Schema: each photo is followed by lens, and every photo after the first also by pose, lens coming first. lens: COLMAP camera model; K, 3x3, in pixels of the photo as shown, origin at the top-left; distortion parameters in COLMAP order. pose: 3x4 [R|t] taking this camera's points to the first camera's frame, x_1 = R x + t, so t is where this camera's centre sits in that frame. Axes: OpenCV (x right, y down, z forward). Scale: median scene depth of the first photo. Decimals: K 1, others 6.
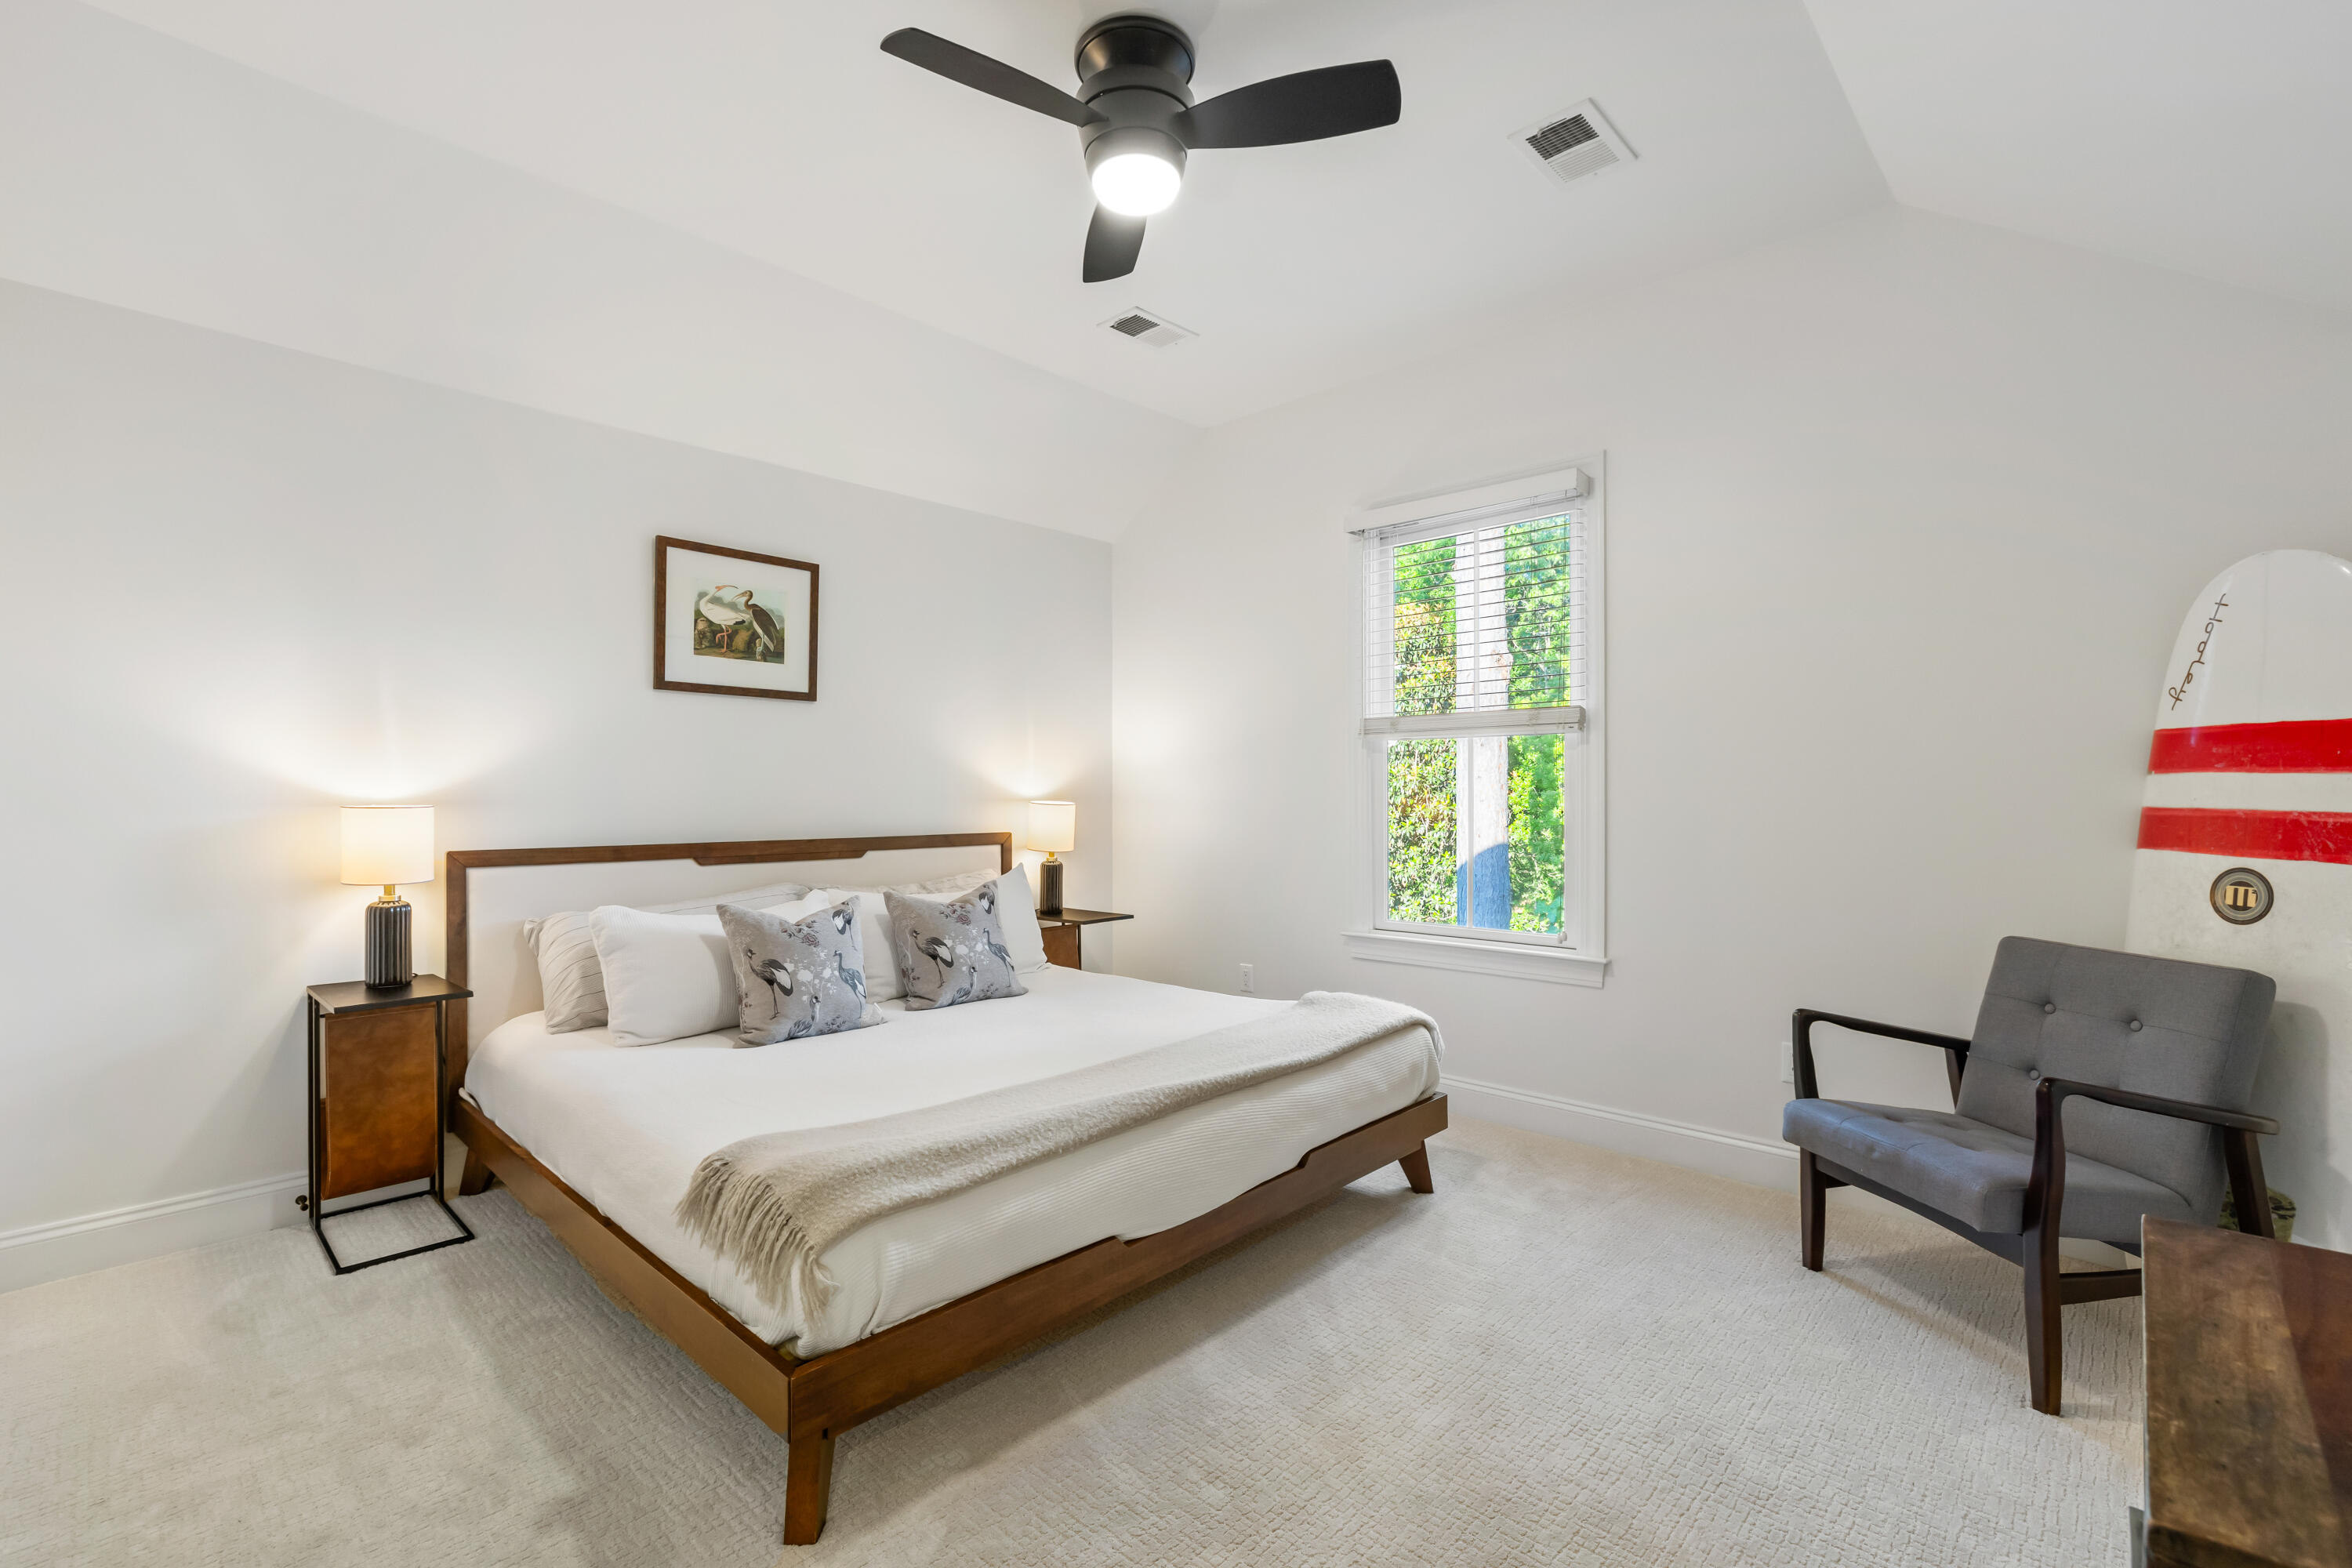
lens RADIAL K [[1035.5, 0, 1159.6], [0, 1035.5, 790.0], [0, 0, 1]] dist [-0.001616, -0.000604]
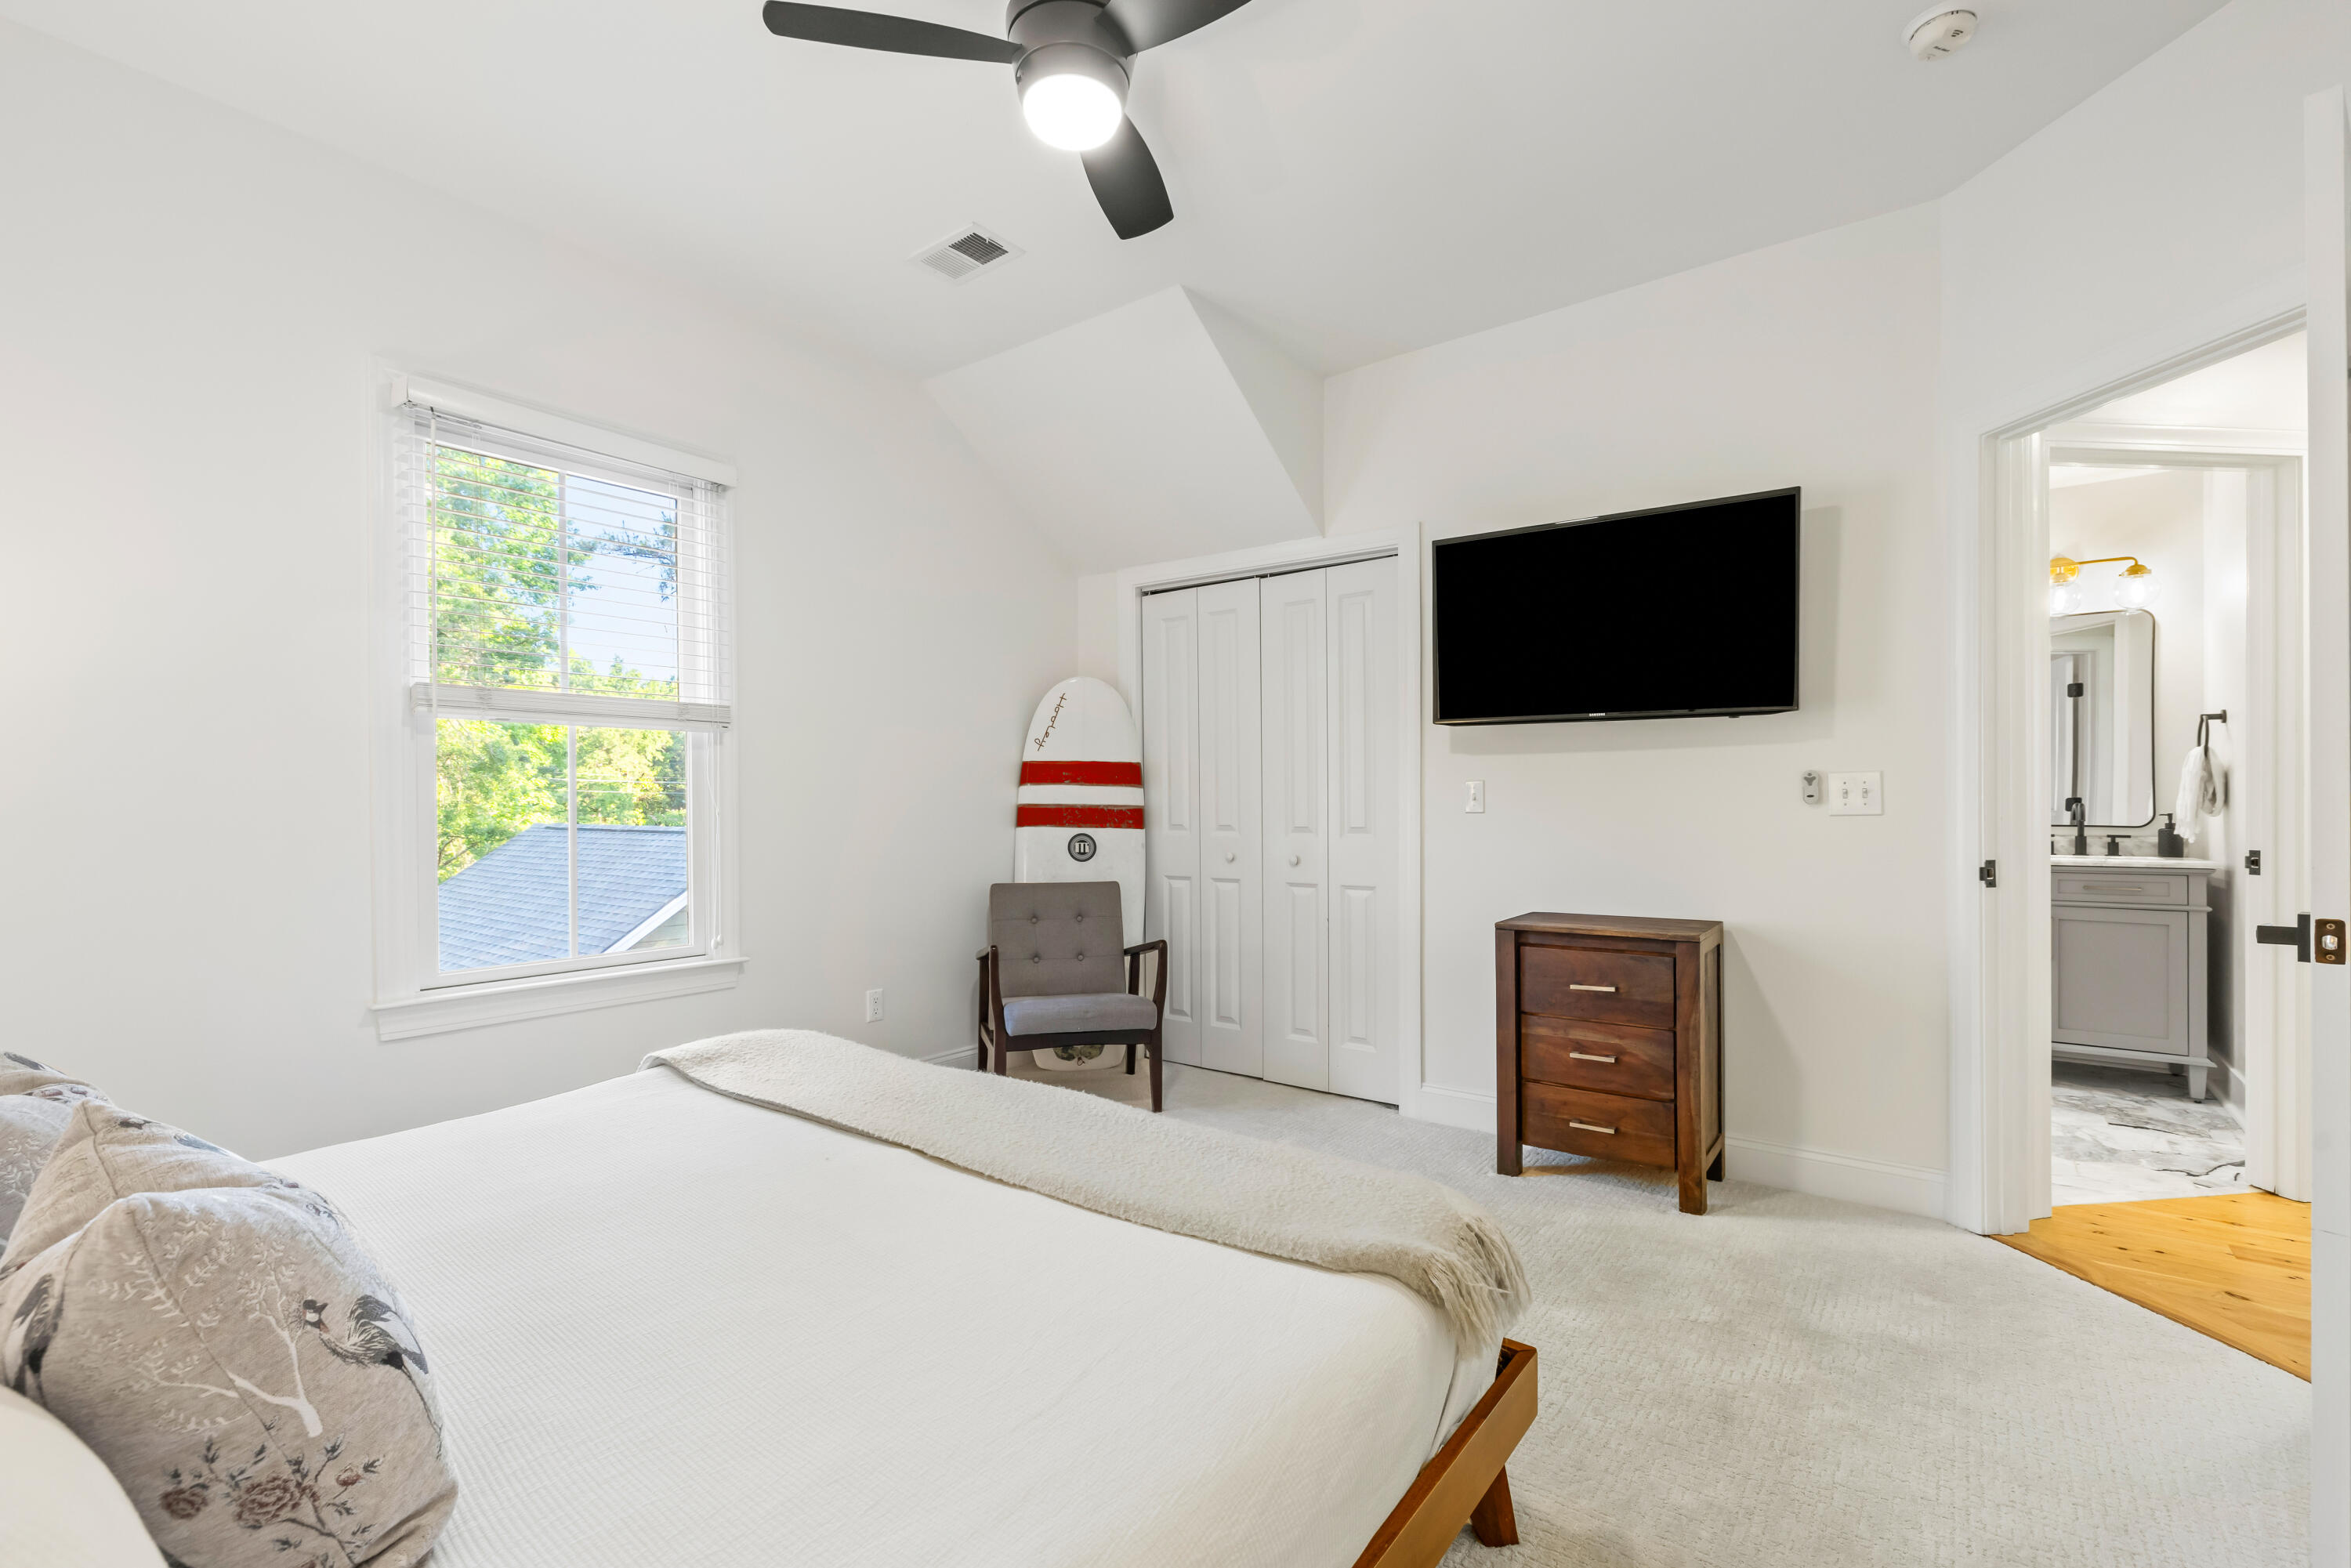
lens RADIAL K [[1035.0, 0, 1159.1], [0, 1035.0, 790.0], [0, 0, 1]] dist [-0.001616, -0.000604]
pose [[-0.110381, 0.010403, 0.993835, -0.906566], [-0.003459, 0.999935, -0.010851, 0.012128], [-0.993883, -0.004635, -0.110338, 1.016073]]
